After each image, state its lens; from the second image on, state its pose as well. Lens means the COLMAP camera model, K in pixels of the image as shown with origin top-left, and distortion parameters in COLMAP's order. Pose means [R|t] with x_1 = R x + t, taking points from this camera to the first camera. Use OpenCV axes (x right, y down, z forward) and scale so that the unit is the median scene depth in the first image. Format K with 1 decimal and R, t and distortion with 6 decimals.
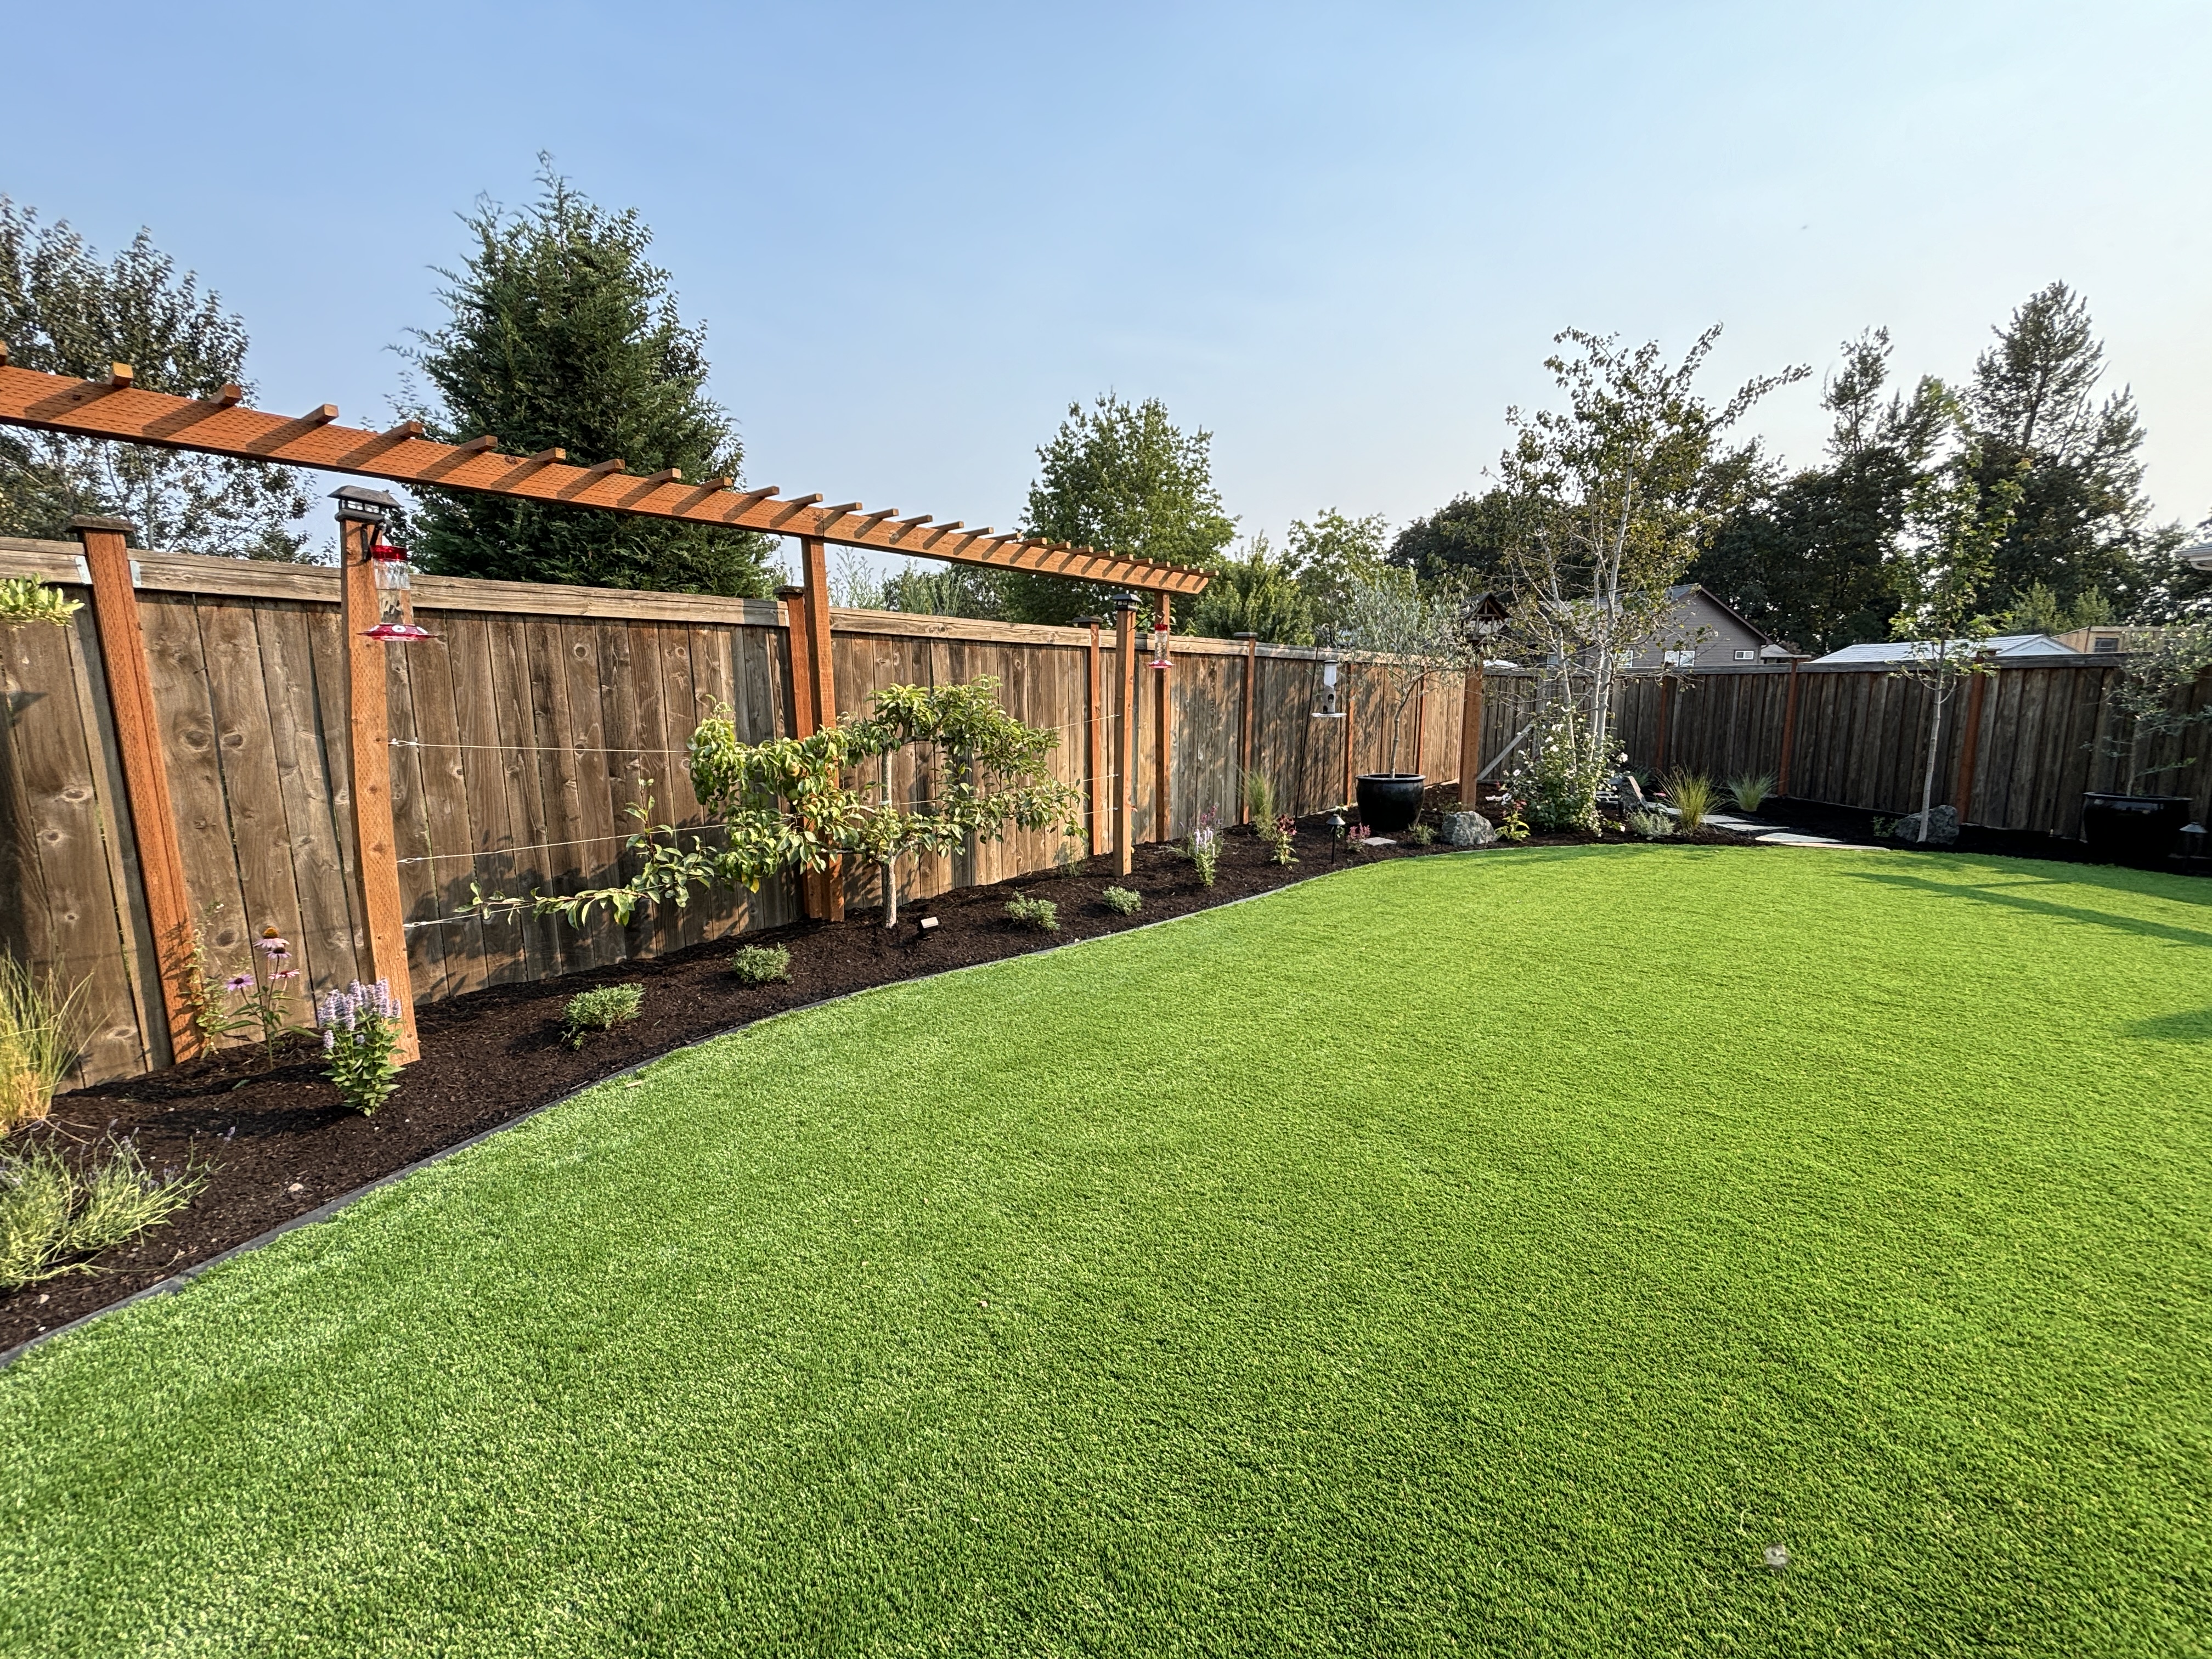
lens RADIAL K [[889.3, 0, 1113.6], [0, 889.3, 817.3], [0, 0, 1]] dist [0.007508, -0.003494]
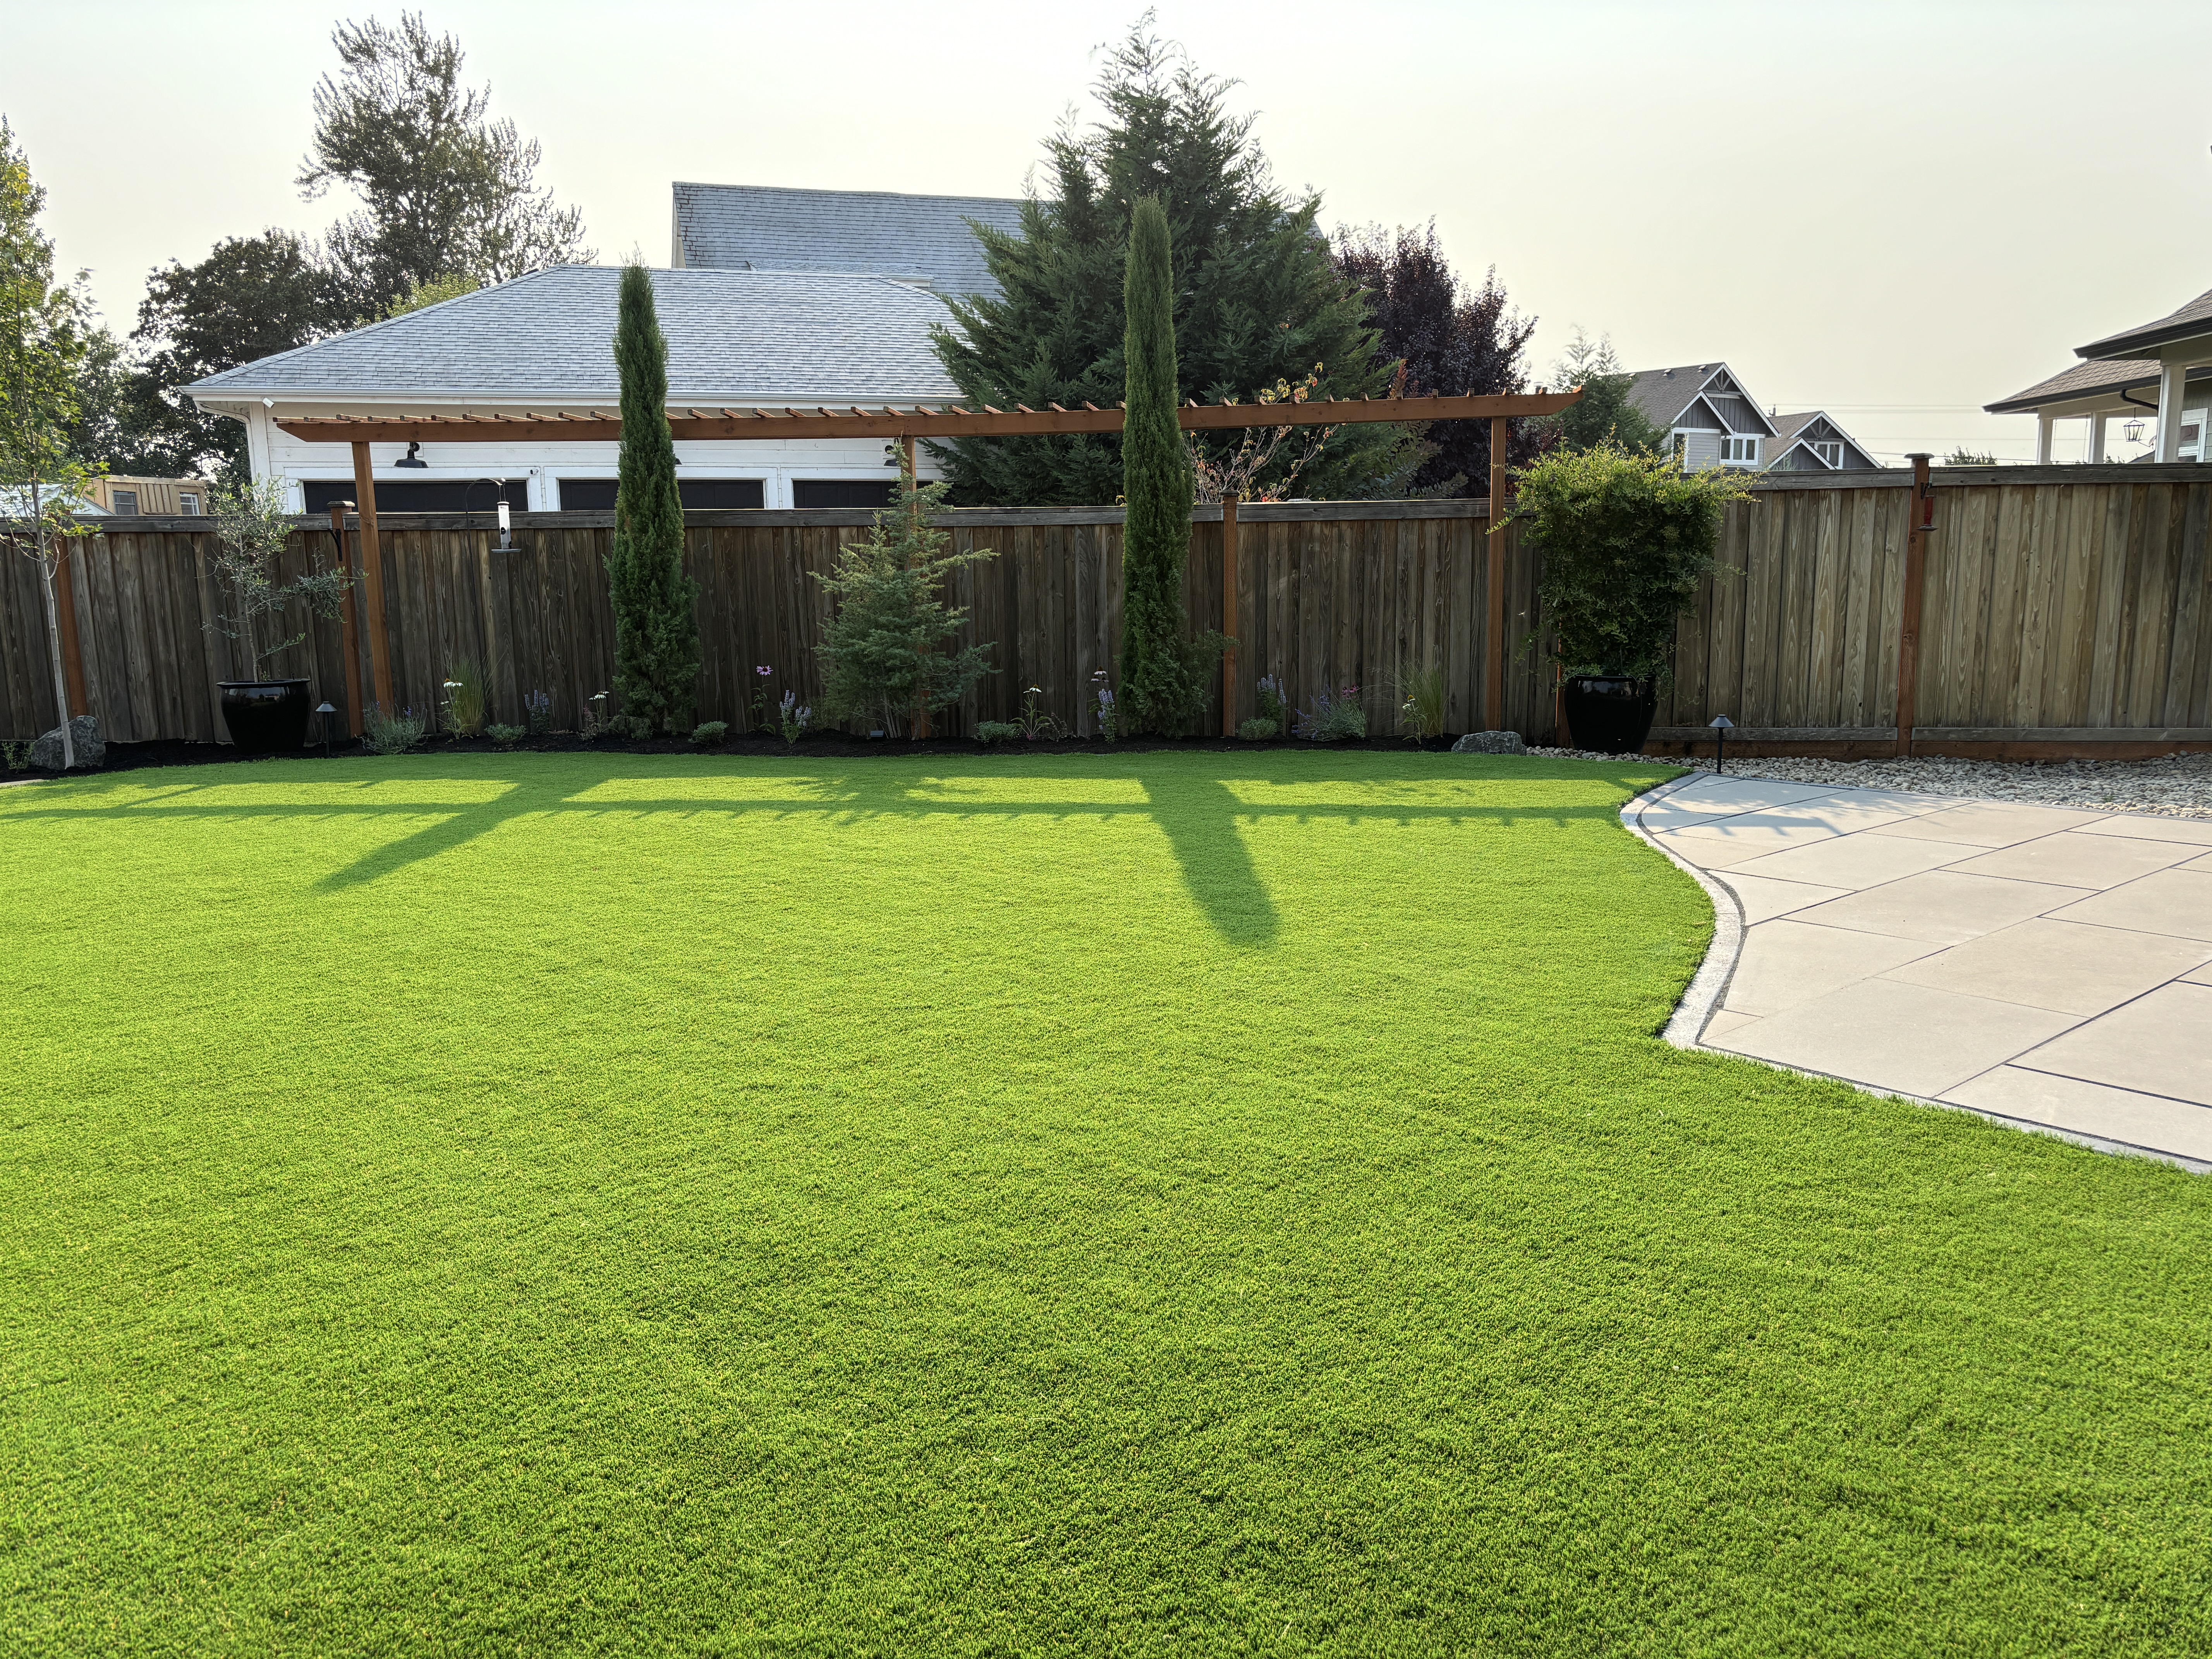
lens RADIAL K [[1670.4, 0, 1090.8], [0, 1670.4, 825.4], [0, 0, 1]] dist [0.041075, -0.038659]
pose [[0.192992, -0.161329, 0.967847, -0.268332], [0.151286, 0.979488, 0.133102, 0.015648], [-0.969467, 0.120734, 0.213440, -0.102031]]
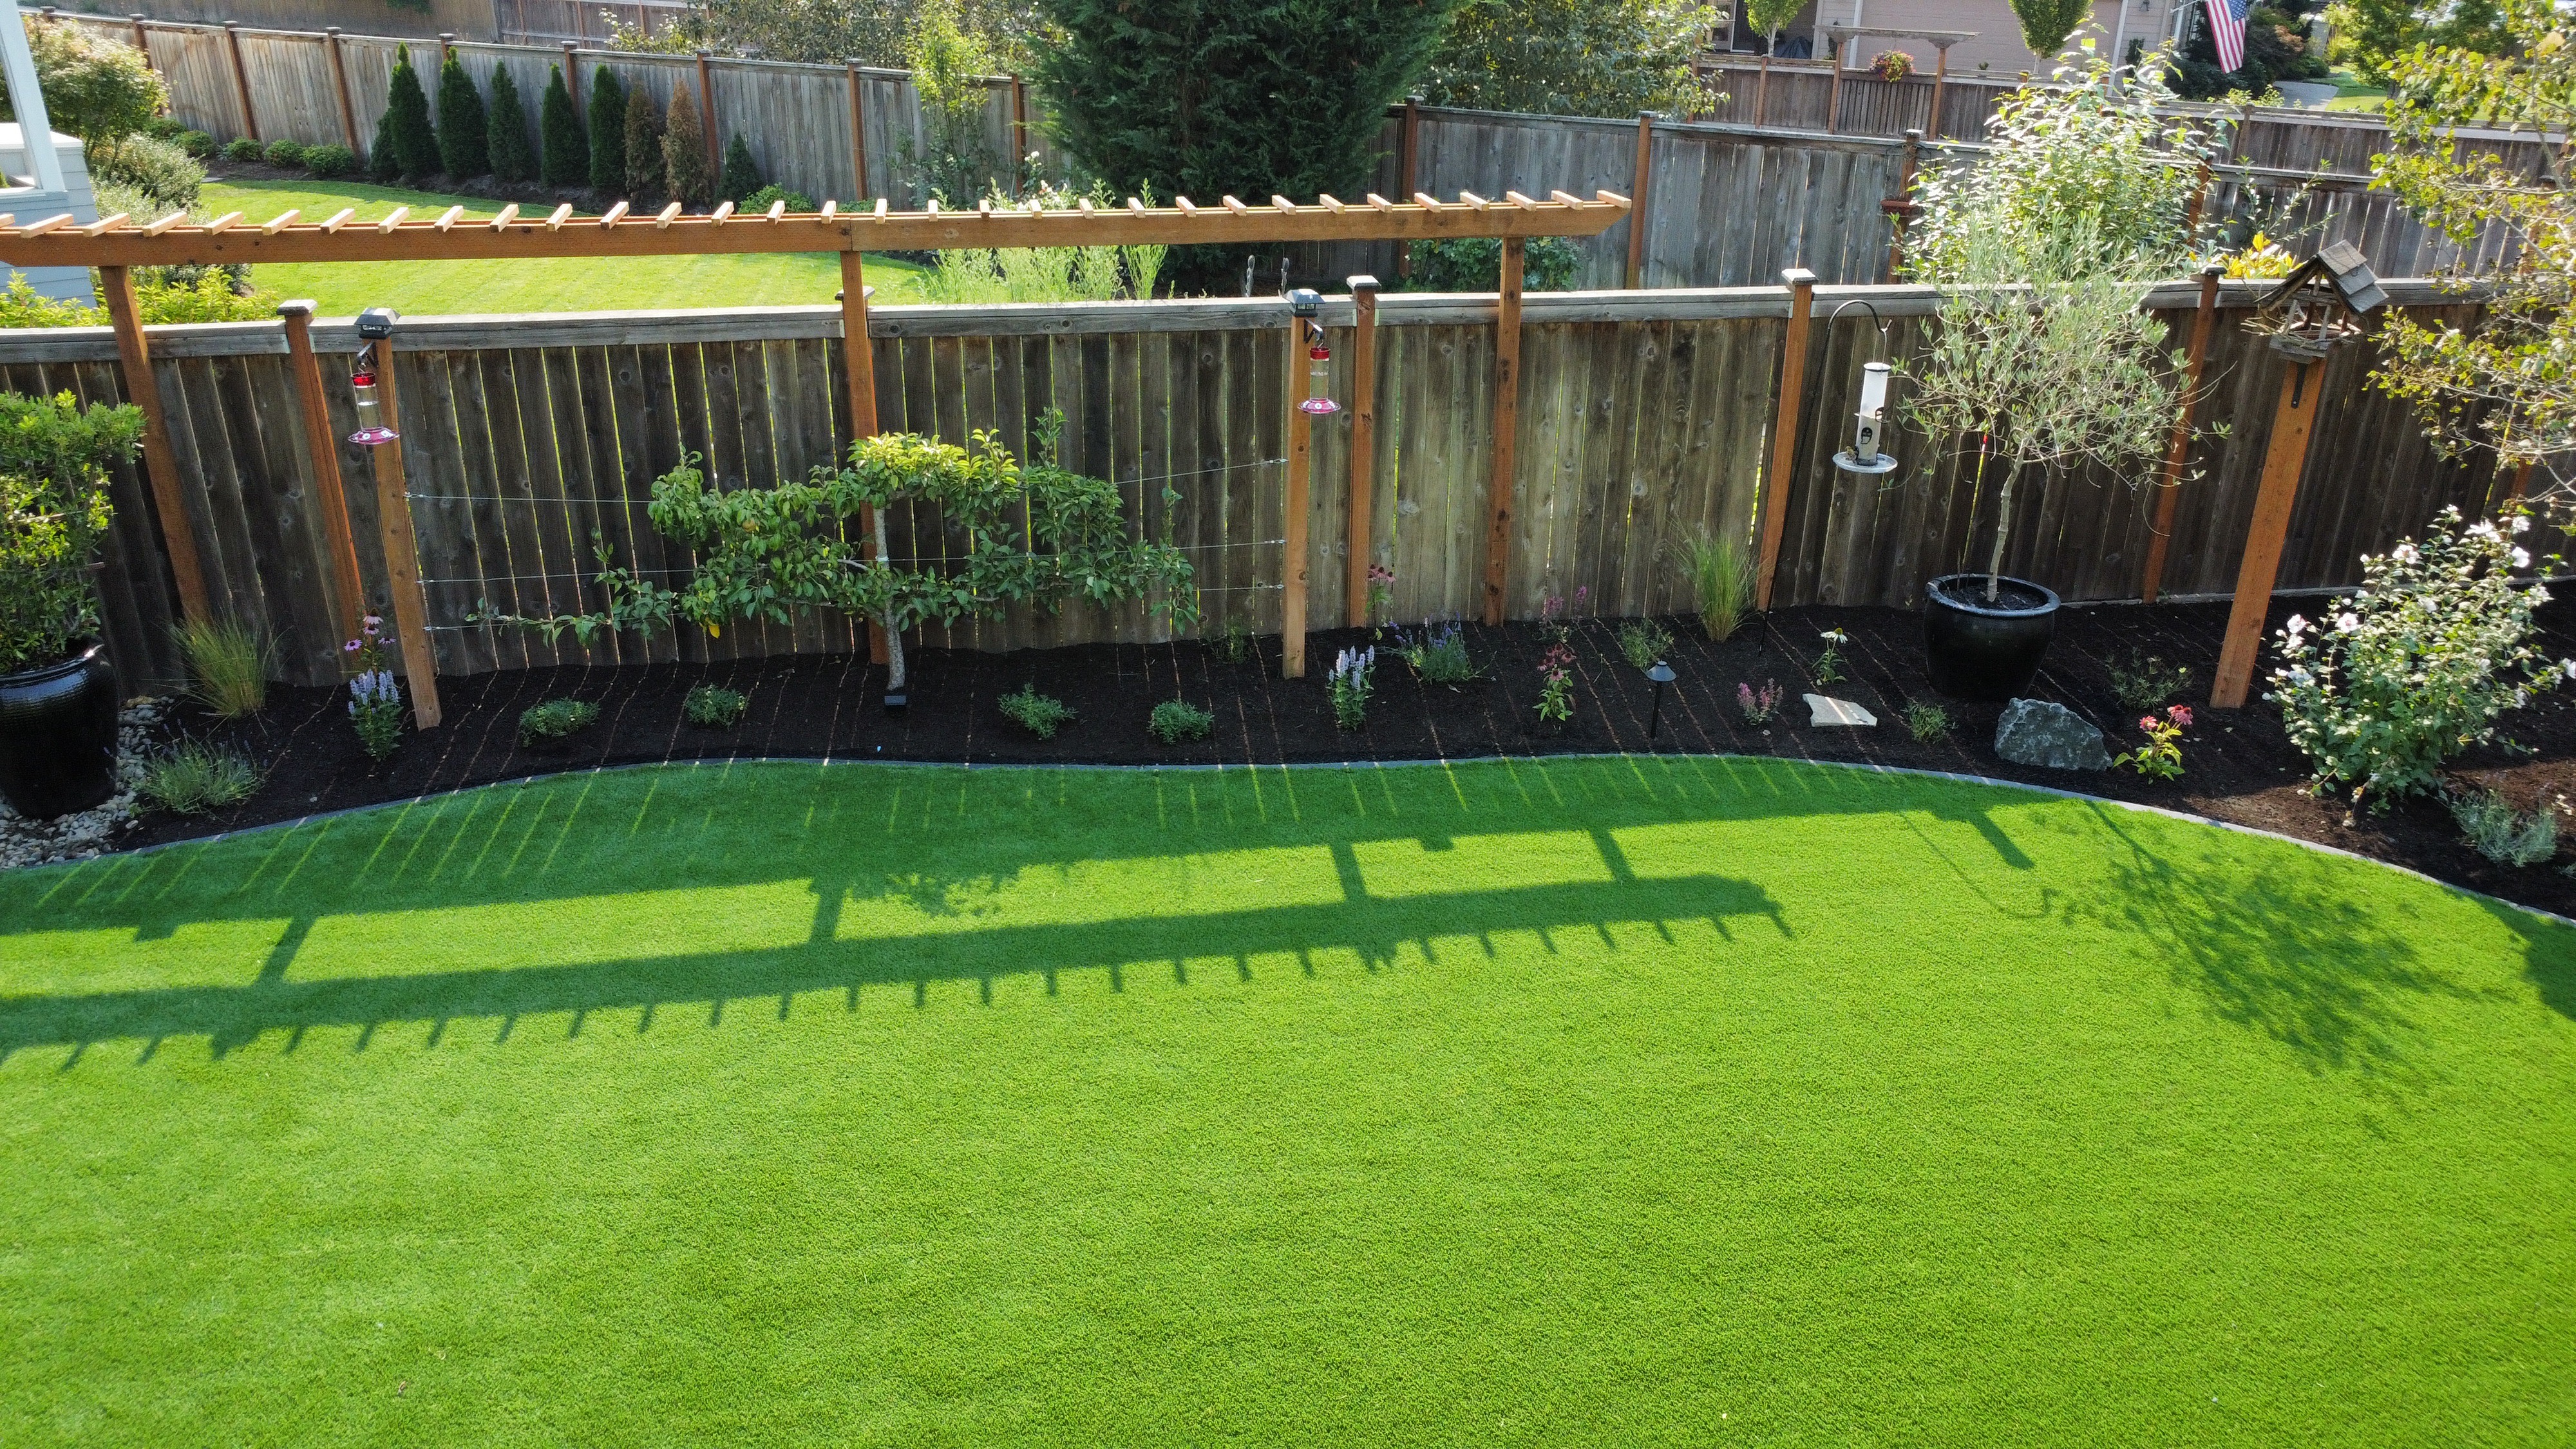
lens RADIAL K [[1852.0, 0, 1298.5], [0, 1852.0, 714.6], [0, 0, 1]] dist [-0.023136, -0.001949]
pose [[0.755653, 0.270962, -0.596295, 0.624427], [-0.109561, 0.949879, 0.292792, -0.234904], [0.645744, -0.155918, 0.747466, -0.078995]]
